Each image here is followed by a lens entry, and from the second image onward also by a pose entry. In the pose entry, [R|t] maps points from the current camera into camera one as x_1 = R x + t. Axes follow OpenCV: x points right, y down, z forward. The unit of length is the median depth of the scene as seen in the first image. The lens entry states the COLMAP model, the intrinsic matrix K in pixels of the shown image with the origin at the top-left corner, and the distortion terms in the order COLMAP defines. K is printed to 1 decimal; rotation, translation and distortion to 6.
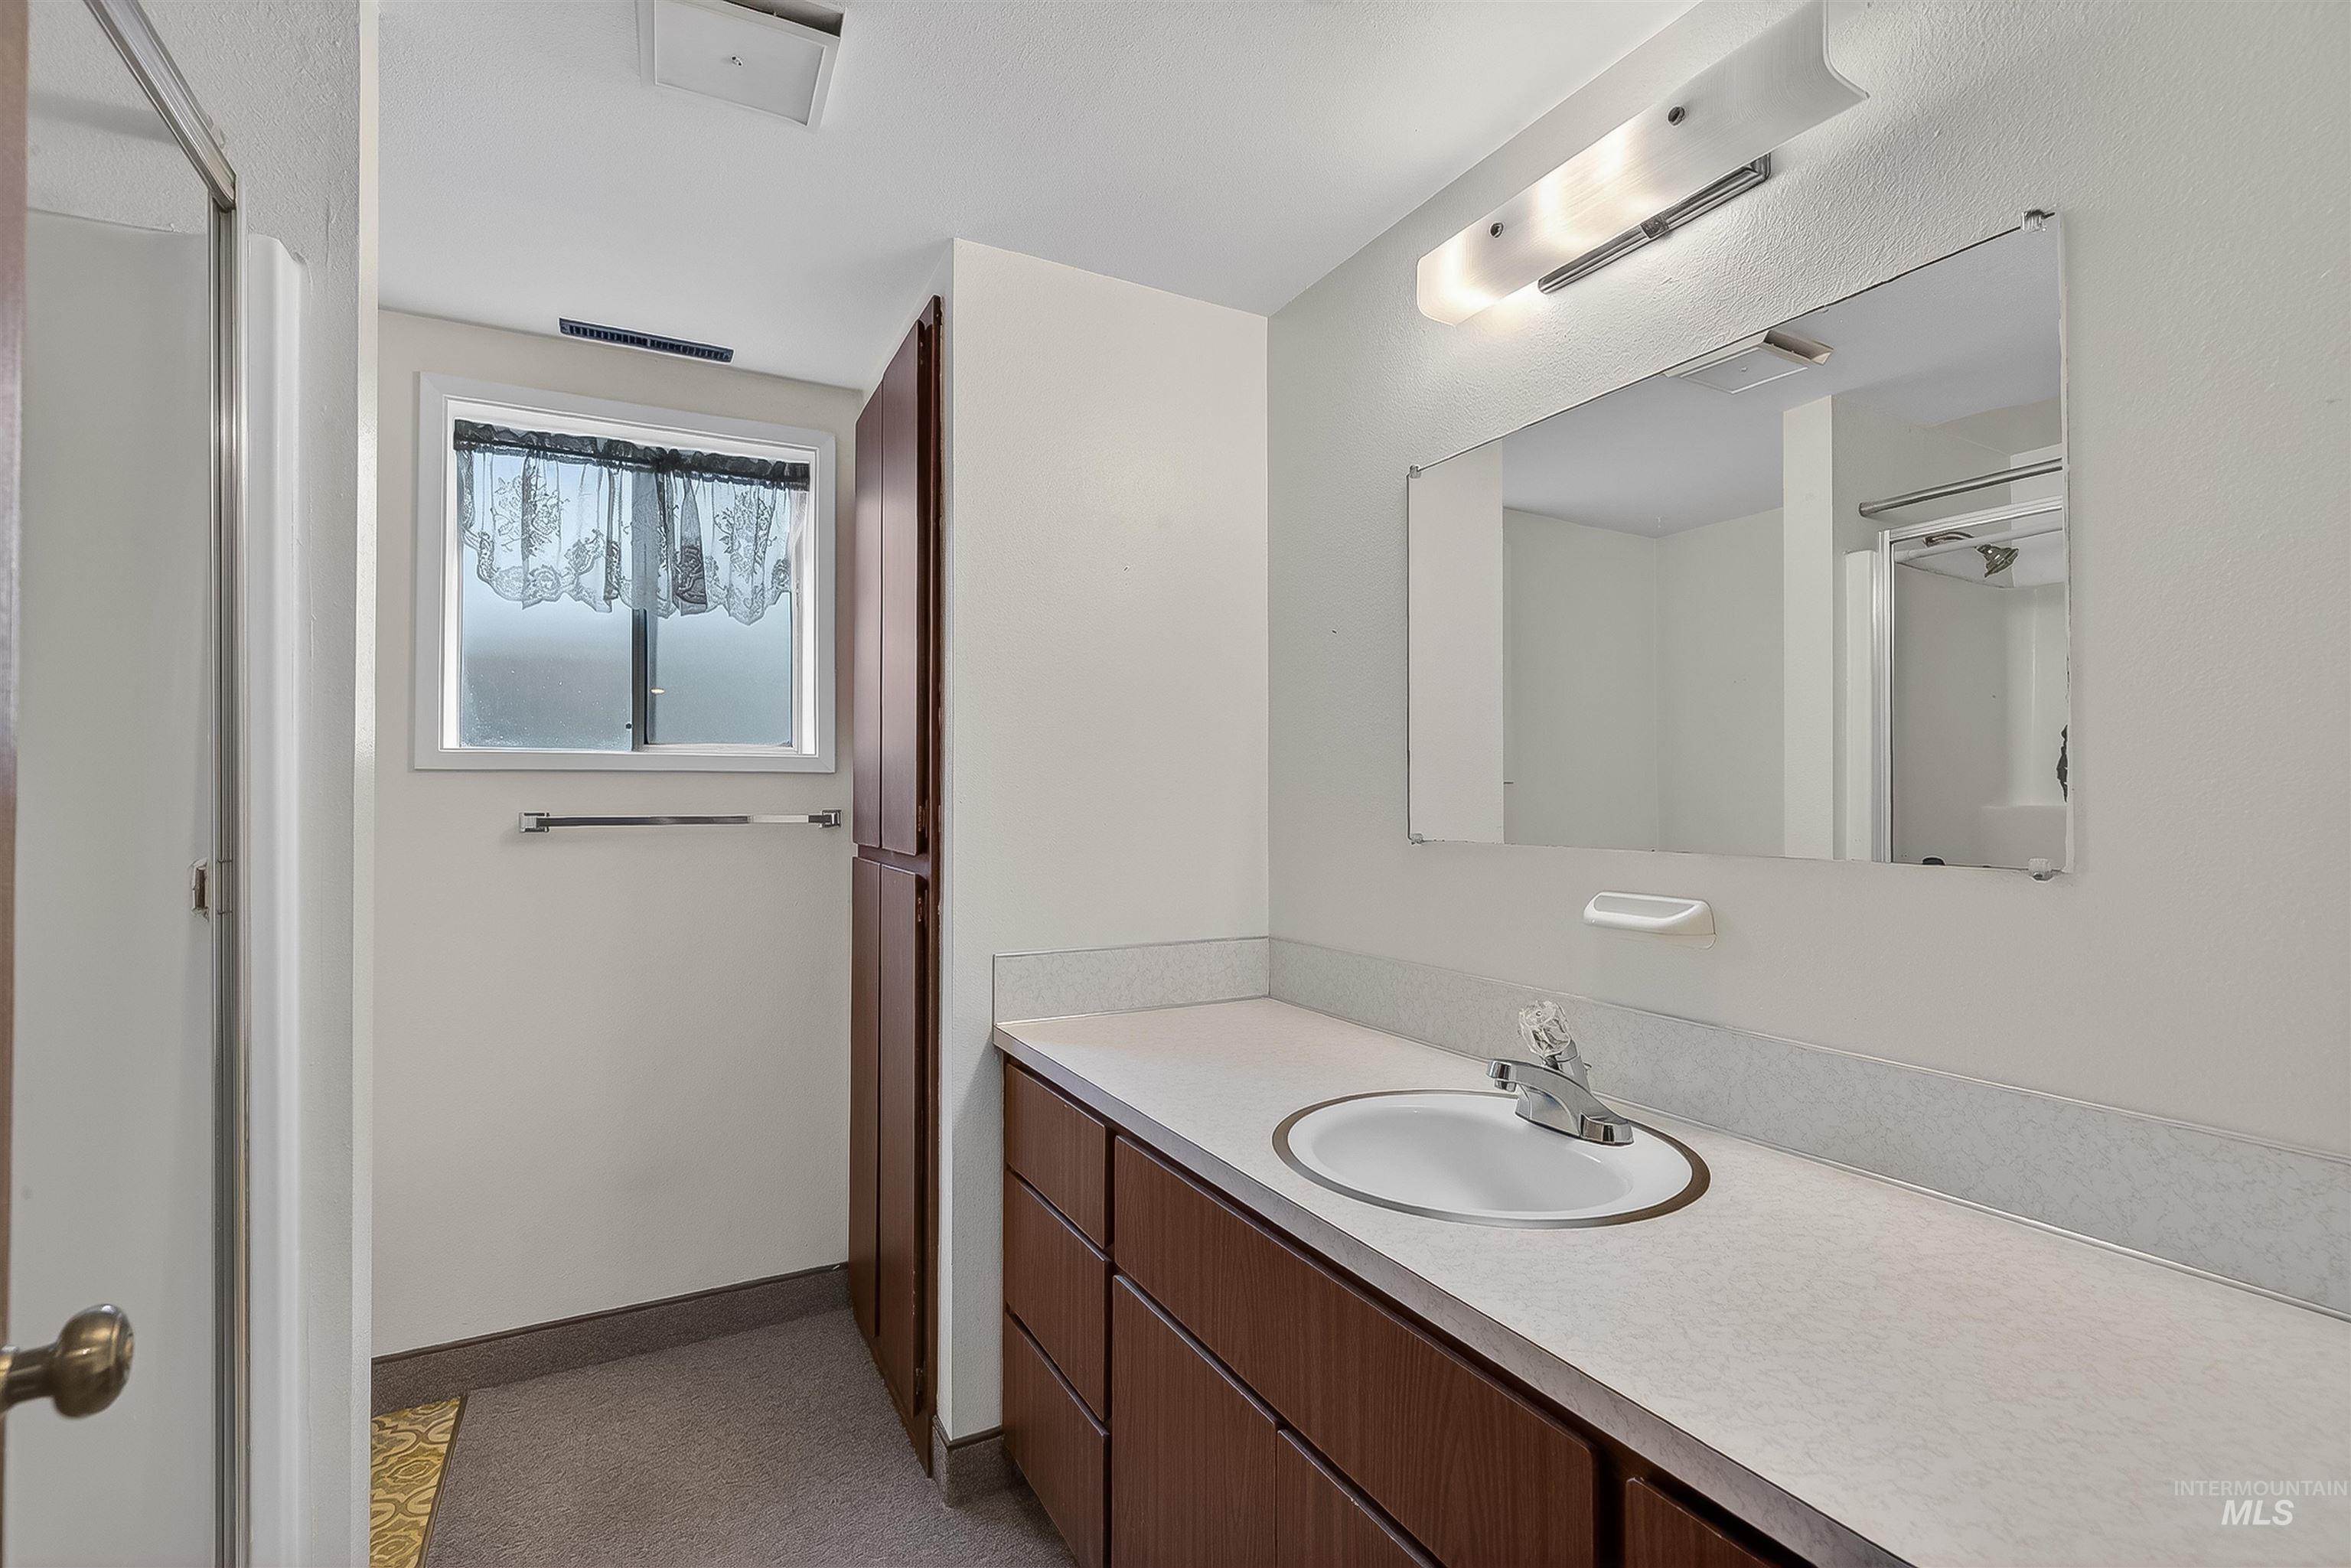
lens RADIAL K [[1074.2, 0, 1183.9], [0, 1074.2, 784.0], [0, 0, 1]] dist [0.003486, -0.000269]
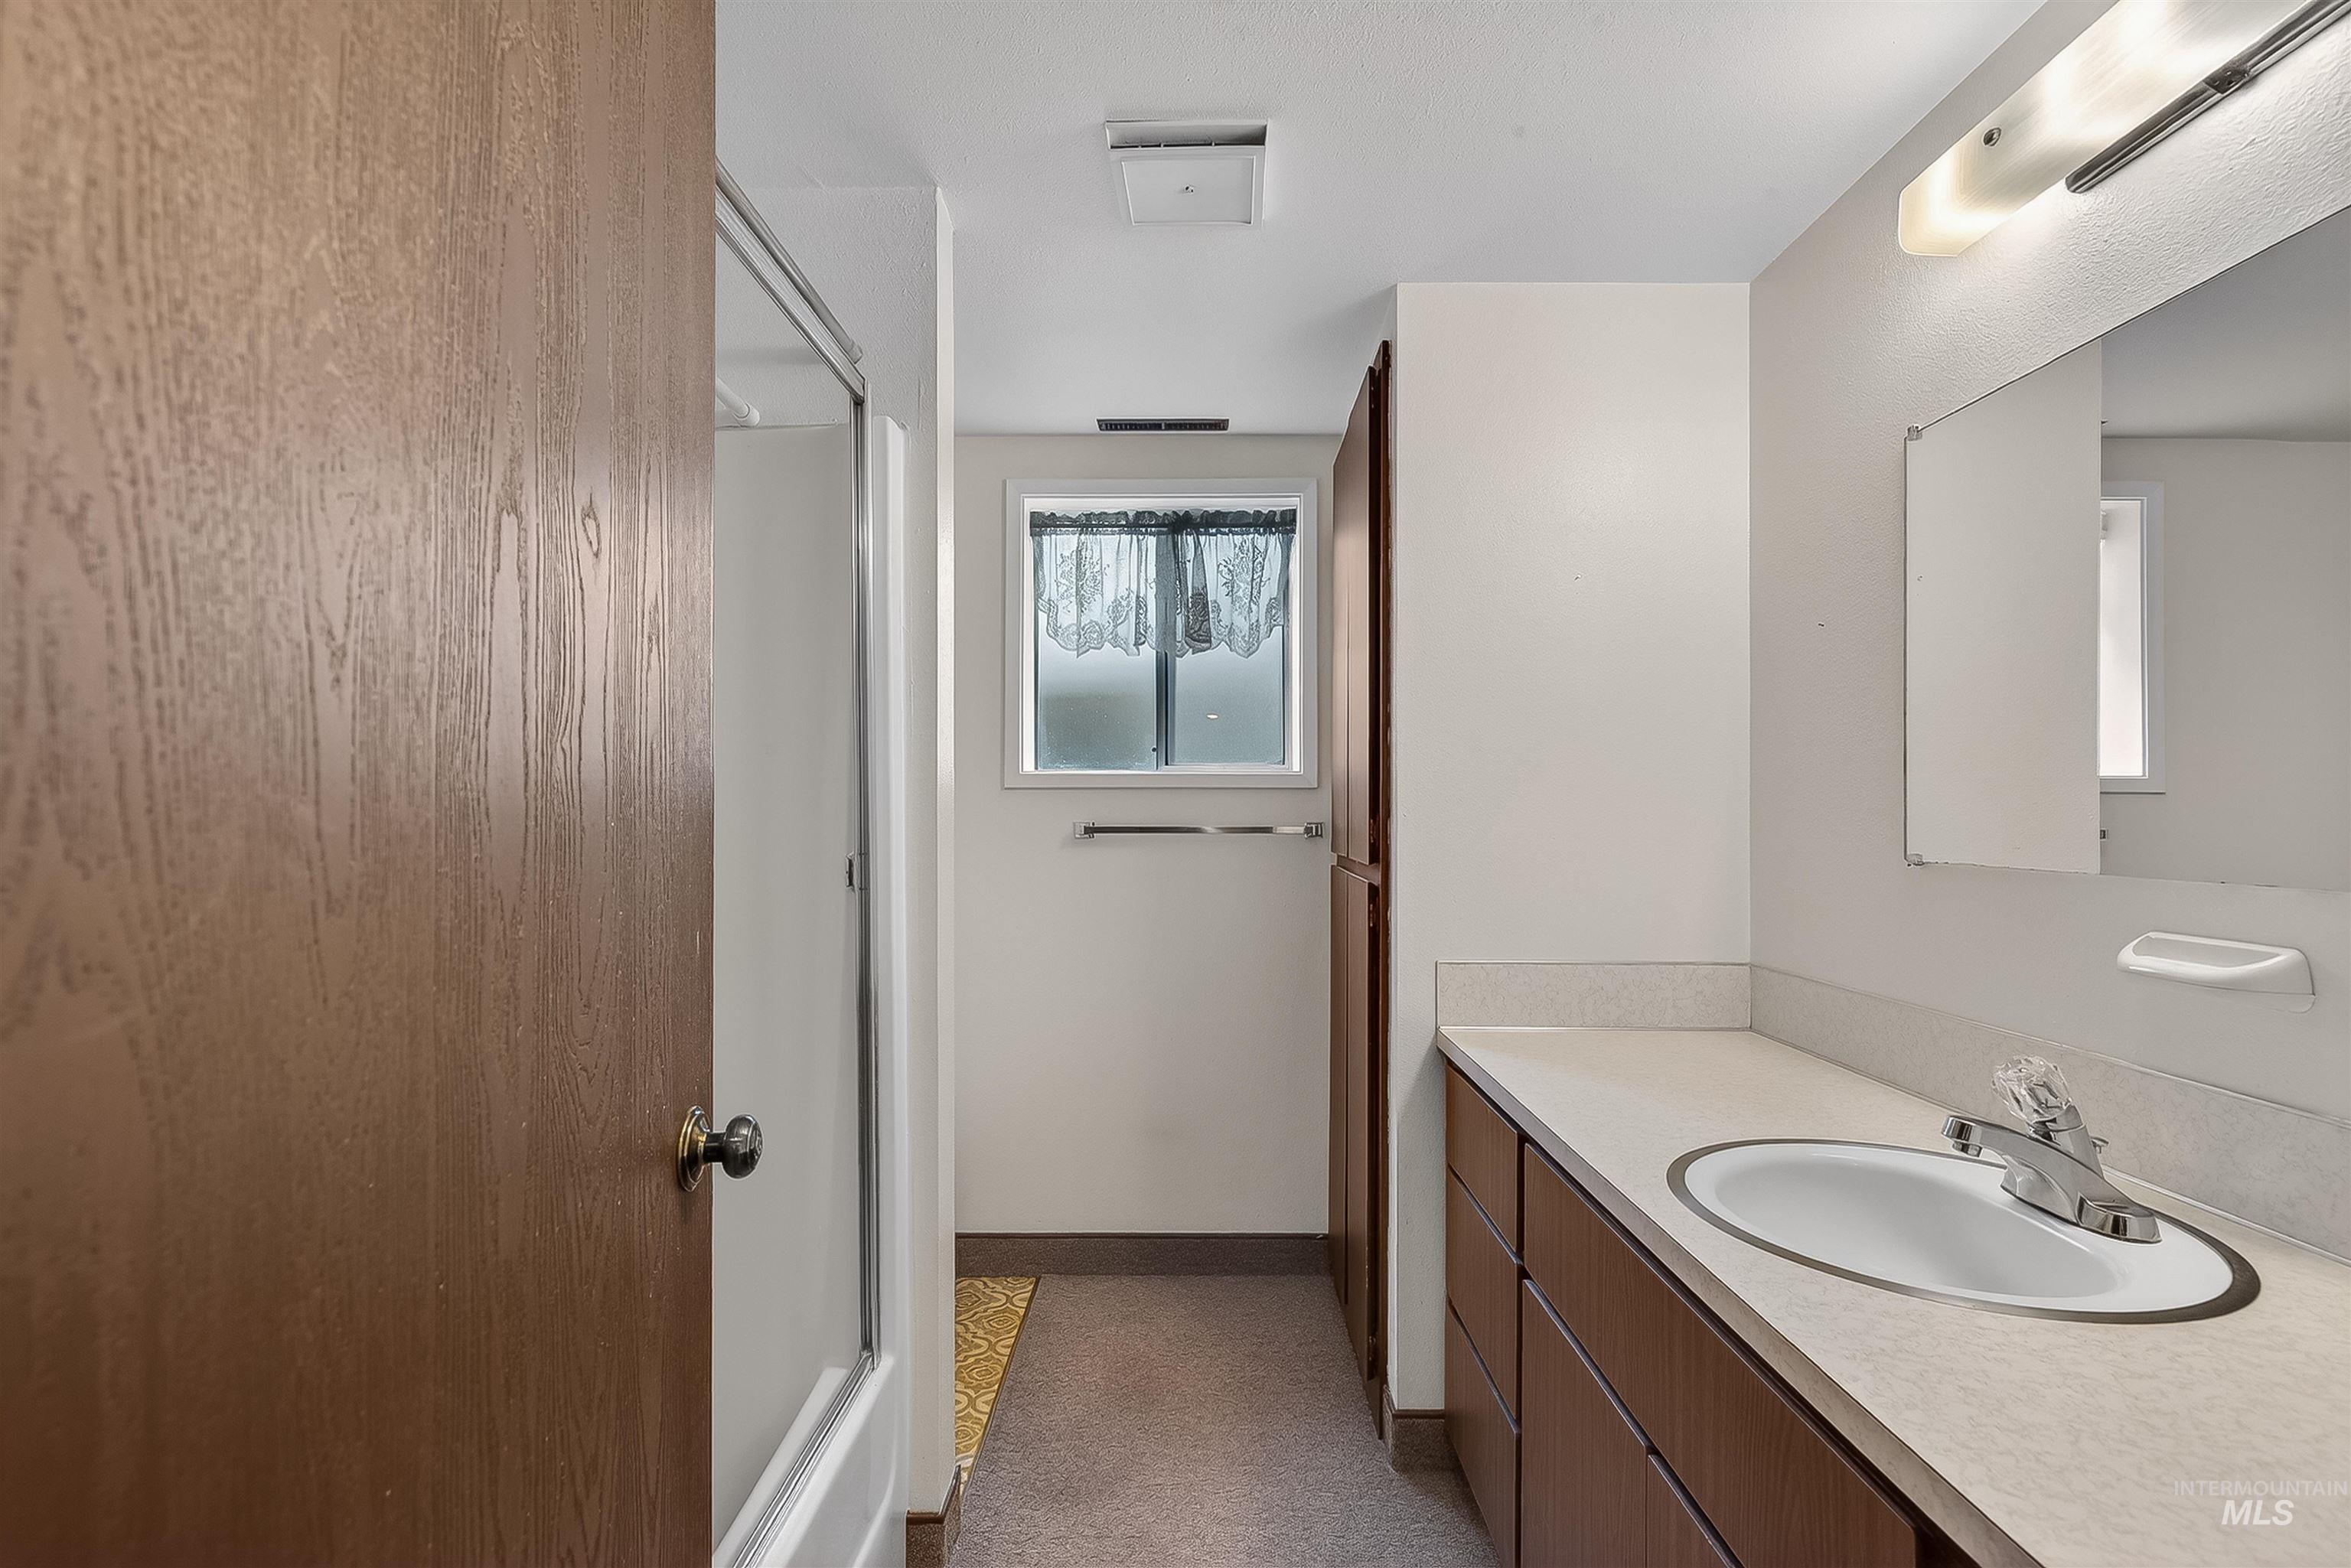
lens RADIAL K [[1068.3, 0, 1177.4], [0, 1068.3, 809.3], [0, 0, 1]] dist [0.000052, 0.000297]
pose [[0.876749, 0.002181, -0.480943, 0.095381], [0.003467, 0.999935, 0.010856, -0.001240], [0.480936, -0.011186, 0.876684, -0.031063]]
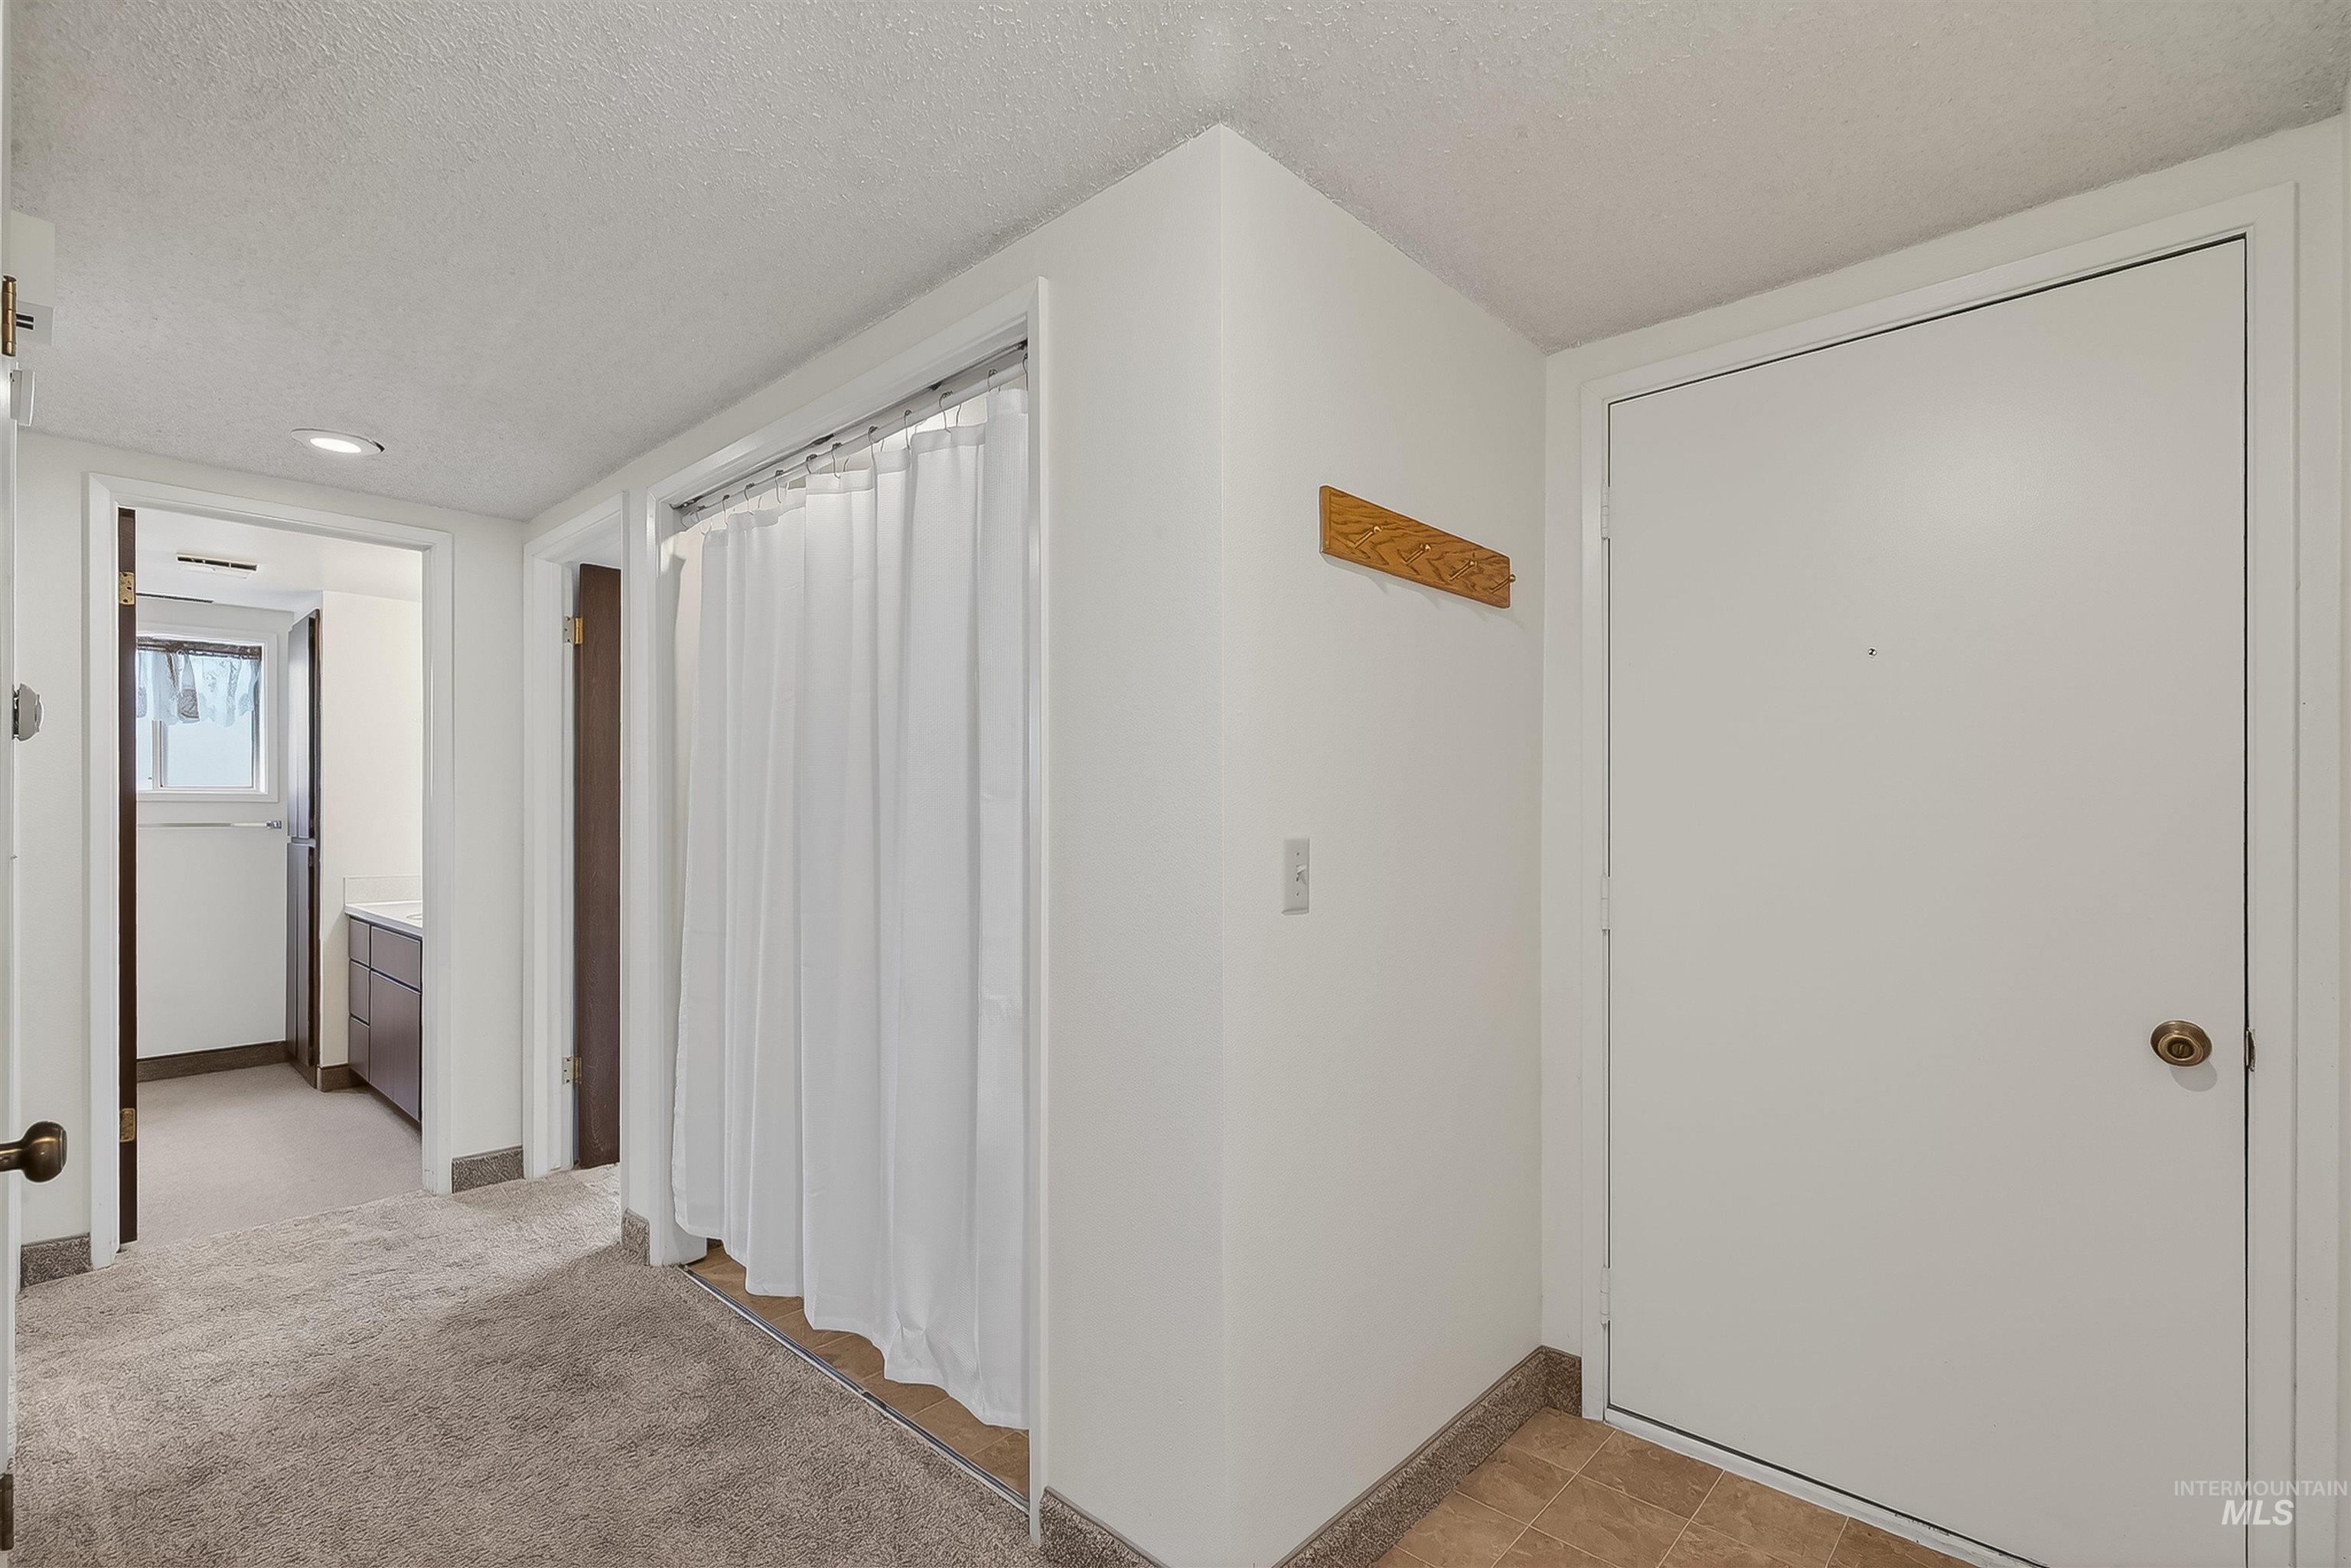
lens RADIAL K [[1068.3, 0, 1177.4], [0, 1068.3, 809.3], [0, 0, 1]] dist [0.000052, 0.000297]
pose [[0.945076, 0.000682, 0.326850, 0.792952], [-0.003591, 0.999959, 0.008296, -0.025429], [-0.326831, -0.009014, 0.945040, -1.865426]]
